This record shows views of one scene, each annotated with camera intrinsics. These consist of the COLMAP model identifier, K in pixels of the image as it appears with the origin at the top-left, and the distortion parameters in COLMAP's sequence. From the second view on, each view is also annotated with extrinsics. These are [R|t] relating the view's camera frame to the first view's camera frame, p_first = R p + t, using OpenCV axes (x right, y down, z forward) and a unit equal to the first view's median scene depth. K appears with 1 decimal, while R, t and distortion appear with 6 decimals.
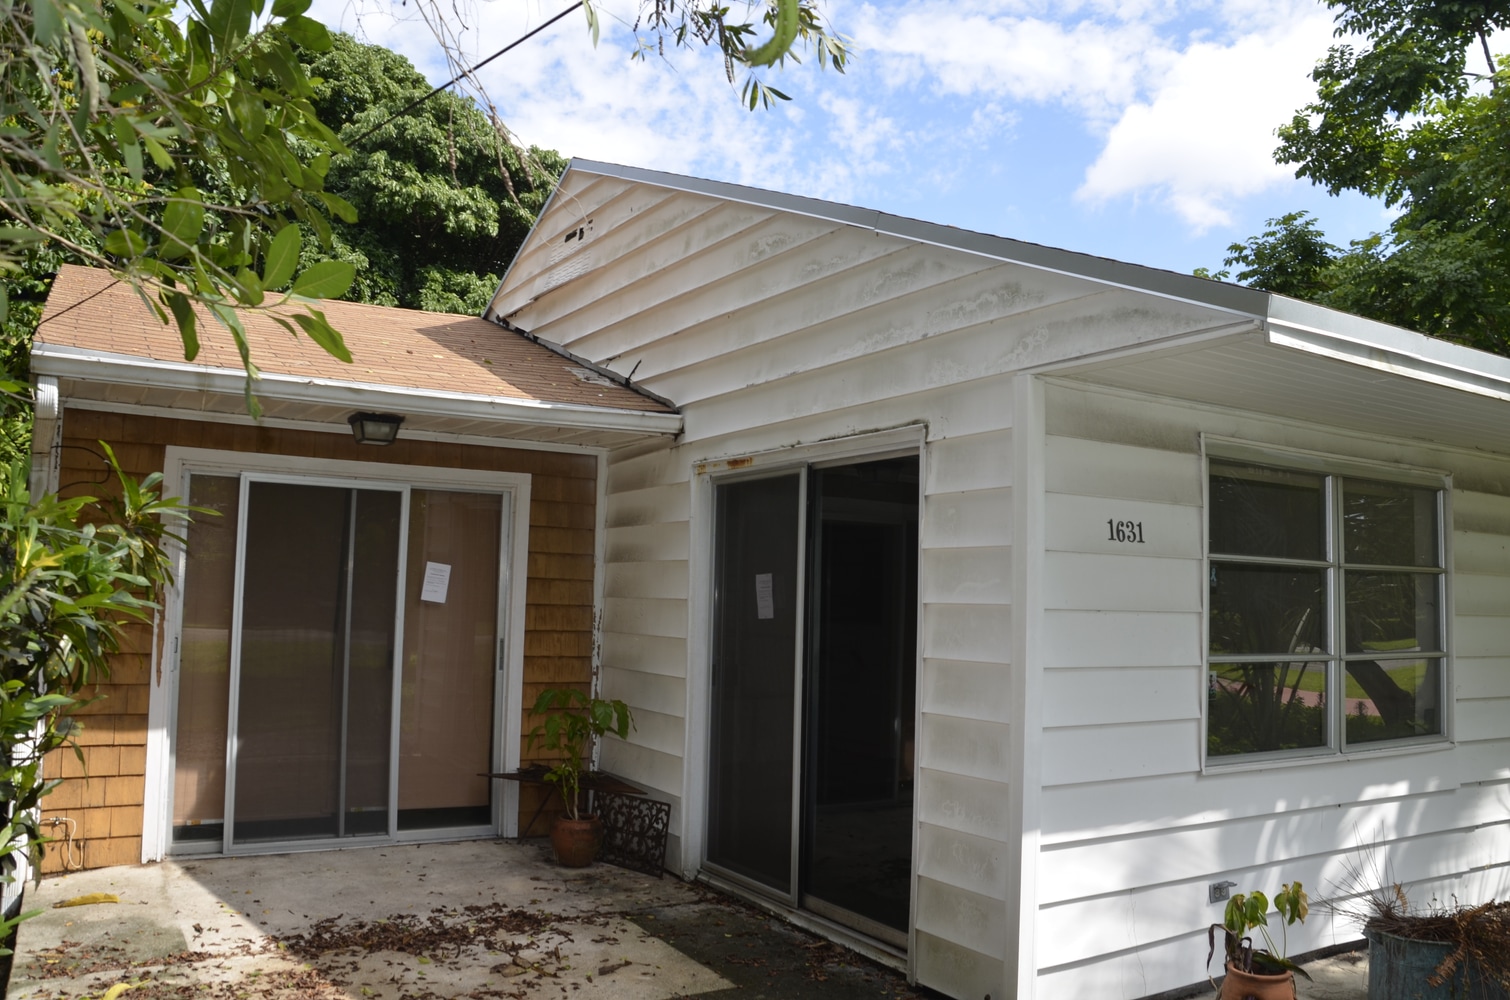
lens RADIAL K [[1203.4, 0, 807.9], [0, 1203.4, 500.8], [0, 0, 1]] dist [-0.163194, 0.113397]
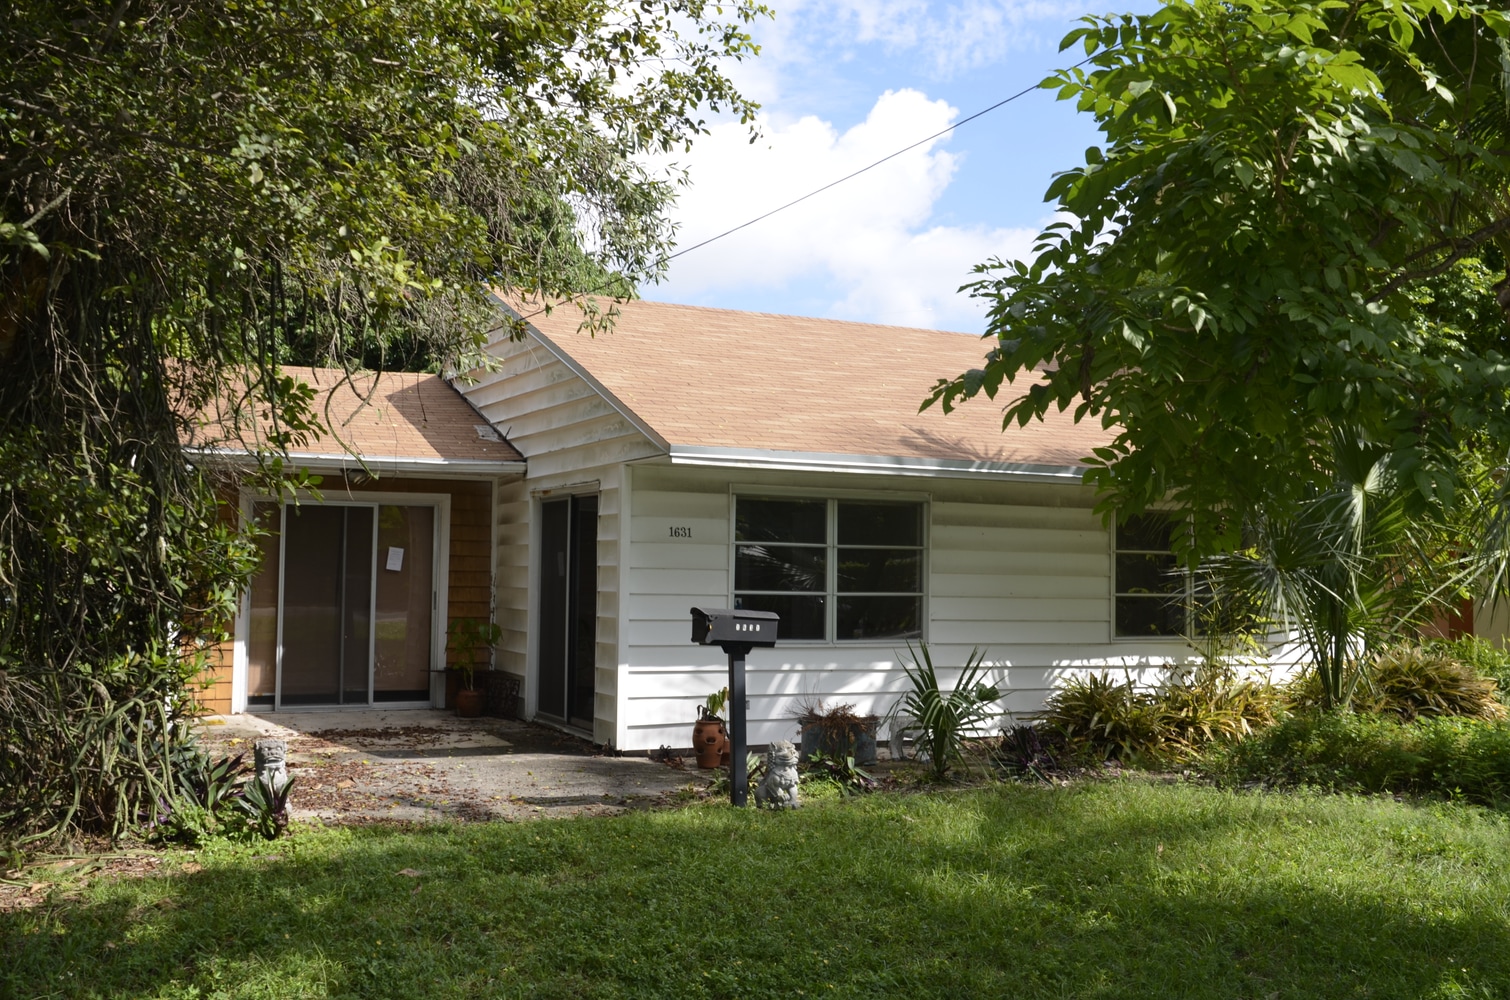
lens RADIAL K [[1490.6, 0, 750.9], [0, 1490.6, 505.5], [0, 0, 1]] dist [0.005139, 0.000000]
pose [[0.991685, -0.014056, -0.127919, 0.496500], [0.018499, 0.999264, 0.033615, -0.074790], [0.127352, -0.035702, 0.991215, -1.122779]]
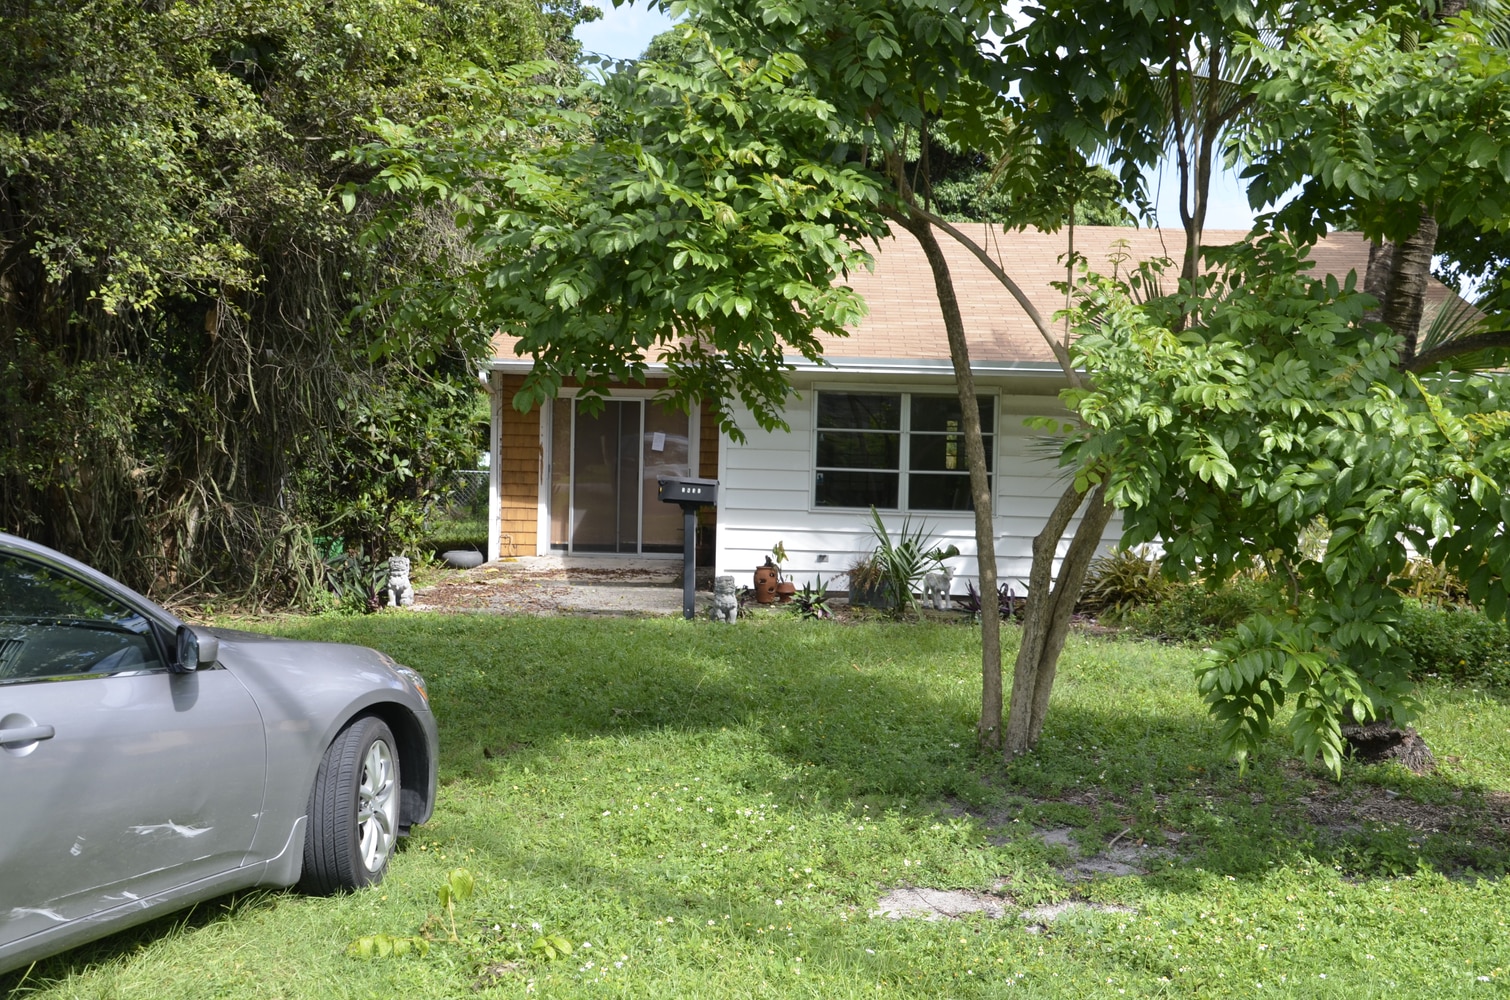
lens RADIAL K [[1615.6, 0, 758.2], [0, 1615.6, 470.6], [0, 0, 1]] dist [0.058351, 0.000000]
pose [[0.821140, 0.005022, -0.570705, 1.611018], [0.041762, 0.996752, 0.068859, -0.079229], [0.569197, -0.080377, 0.818263, -1.404484]]
